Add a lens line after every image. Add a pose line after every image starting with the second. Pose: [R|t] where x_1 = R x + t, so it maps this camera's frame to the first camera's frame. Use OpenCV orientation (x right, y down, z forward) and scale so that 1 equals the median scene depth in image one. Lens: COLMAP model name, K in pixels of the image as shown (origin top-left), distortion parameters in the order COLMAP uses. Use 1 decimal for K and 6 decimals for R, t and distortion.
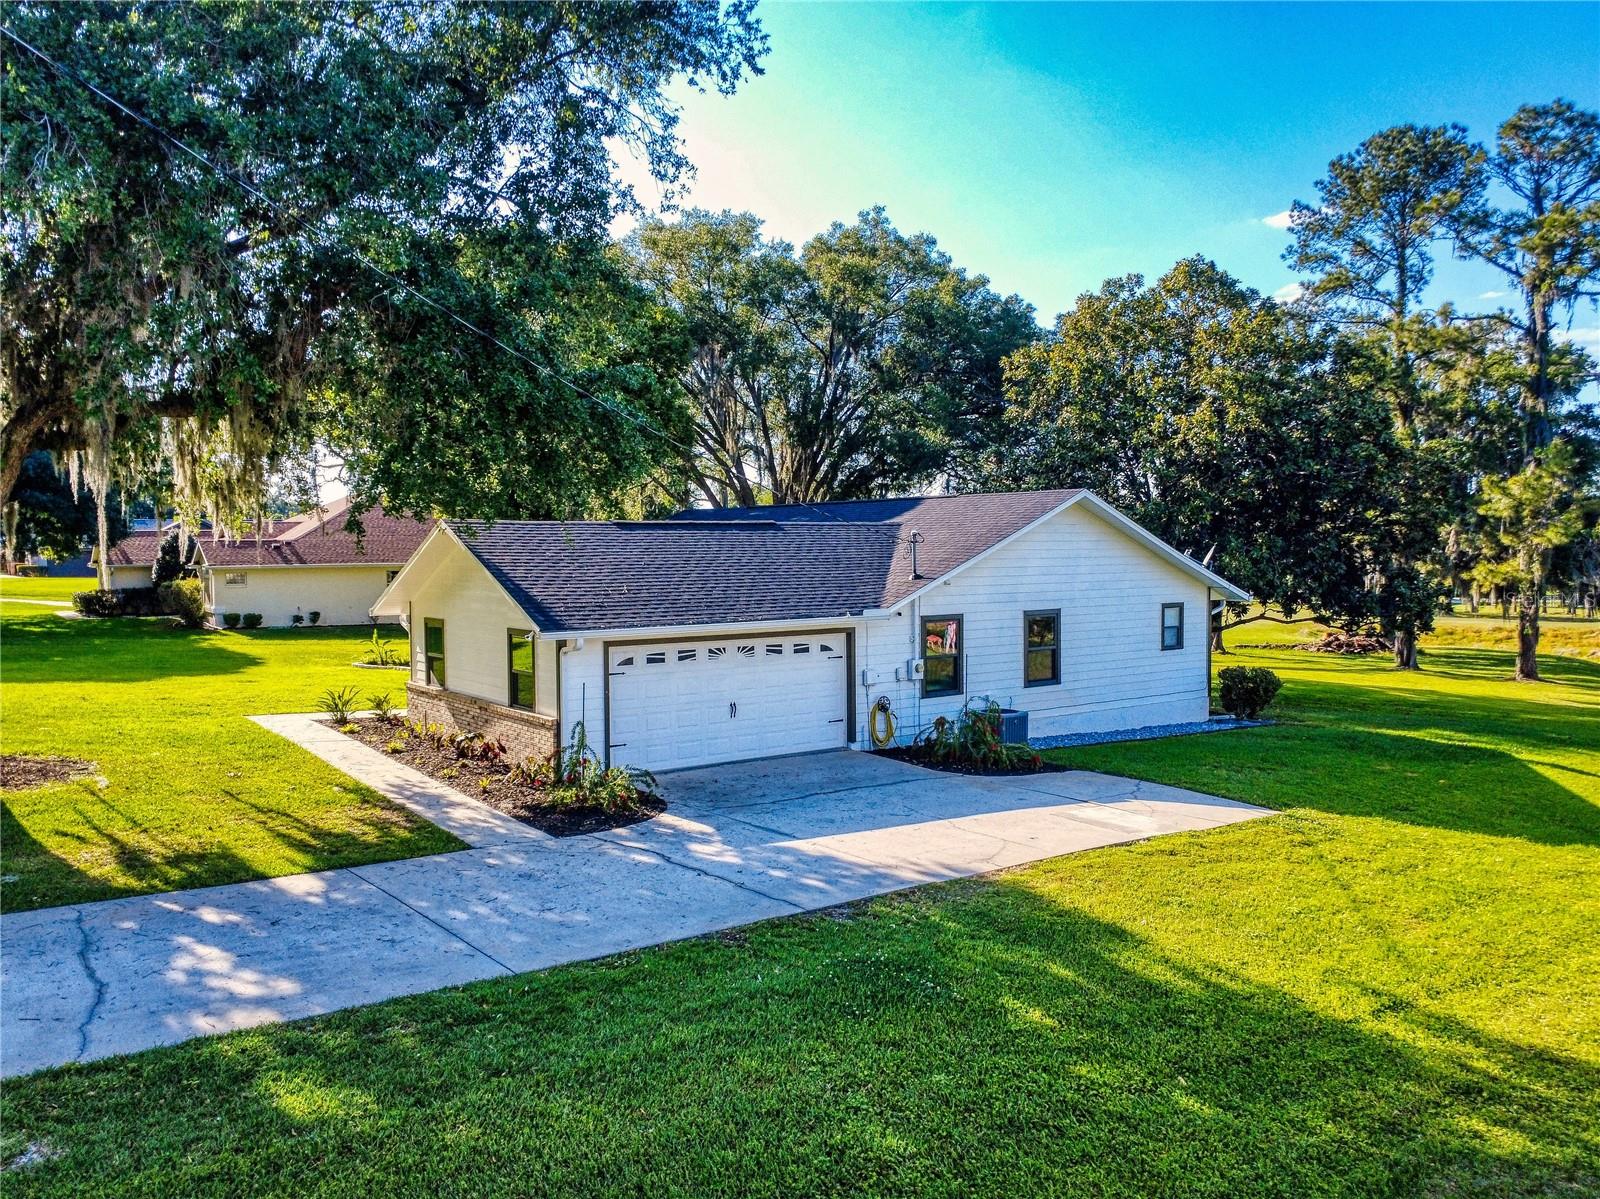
lens RADIAL K [[1250.1, 0, 800.0], [0, 1250.1, 599.5], [0, 0, 1]] dist [0.006468, -0.013912]
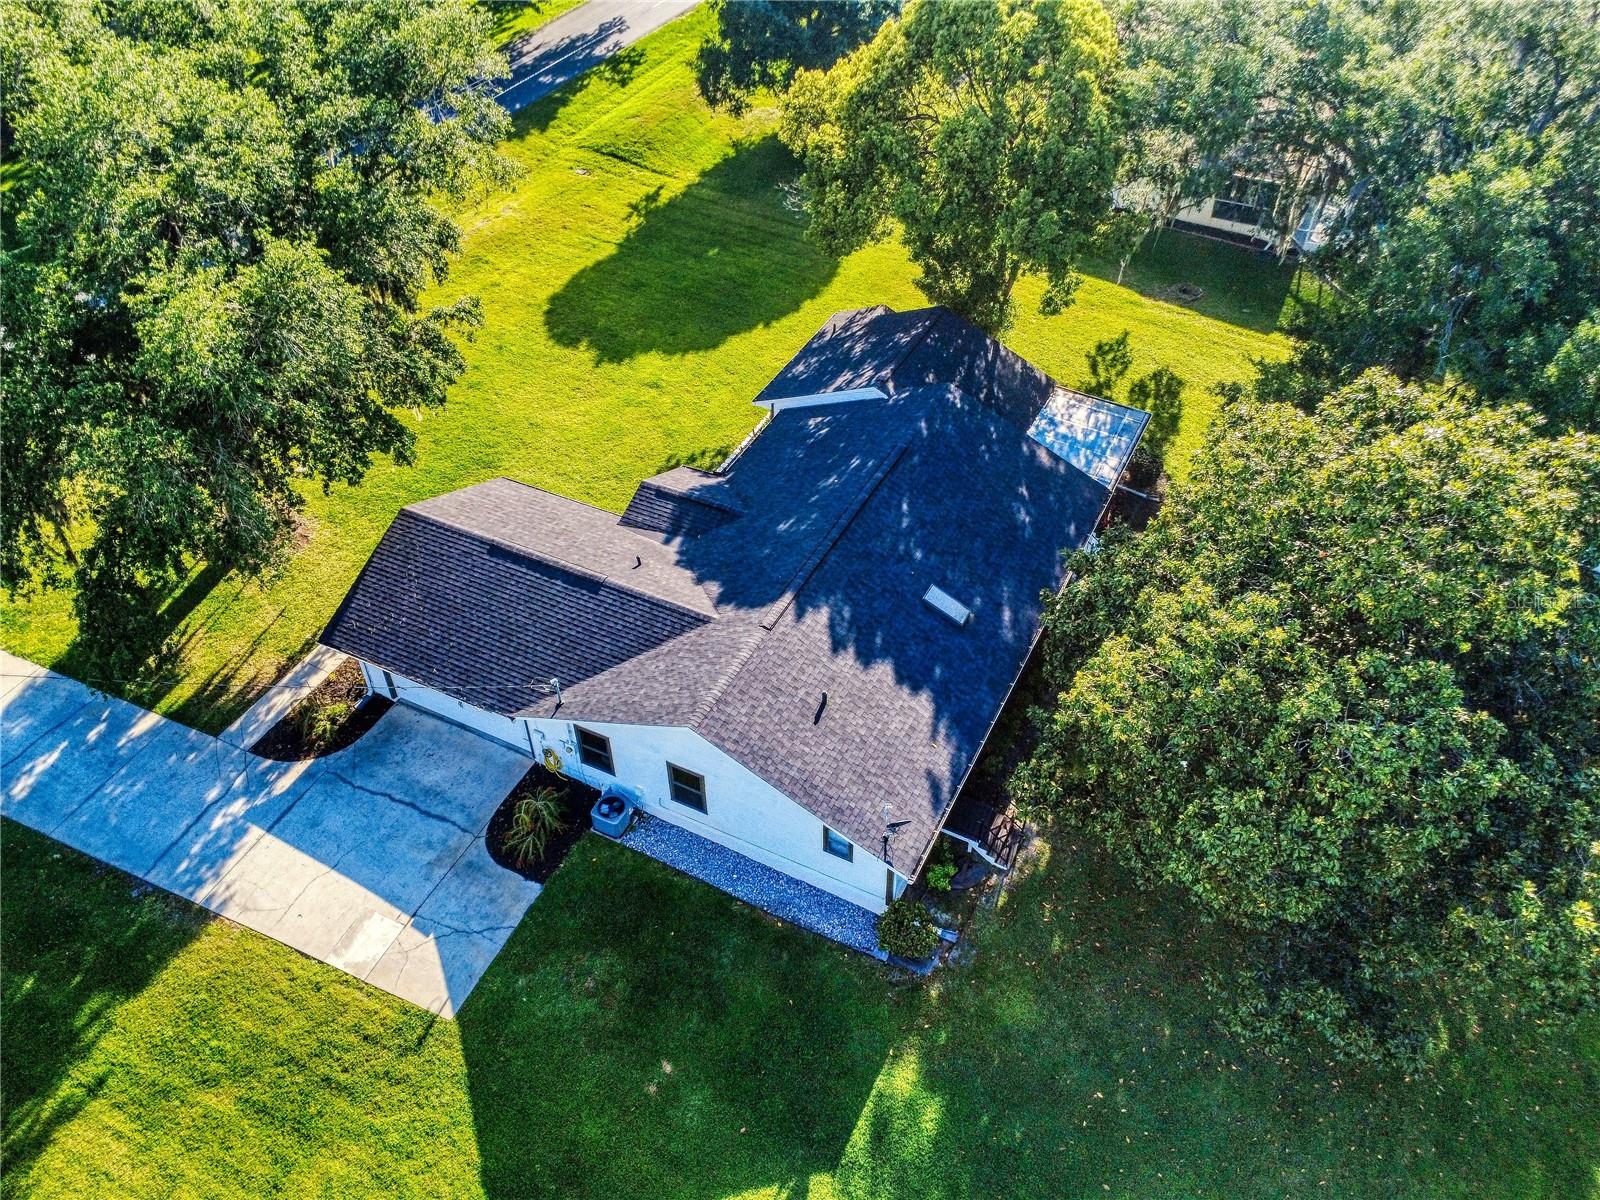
lens RADIAL K [[1217.1, 0, 800.0], [0, 1217.1, 600.0], [0, 0, 1]] dist [0.003445, -0.003826]
pose [[0.451144, 0.611285, -0.650231, 1.063343], [-0.027982, 0.737921, 0.674307, -1.064880], [0.892012, -0.286014, 0.350014, 0.851963]]
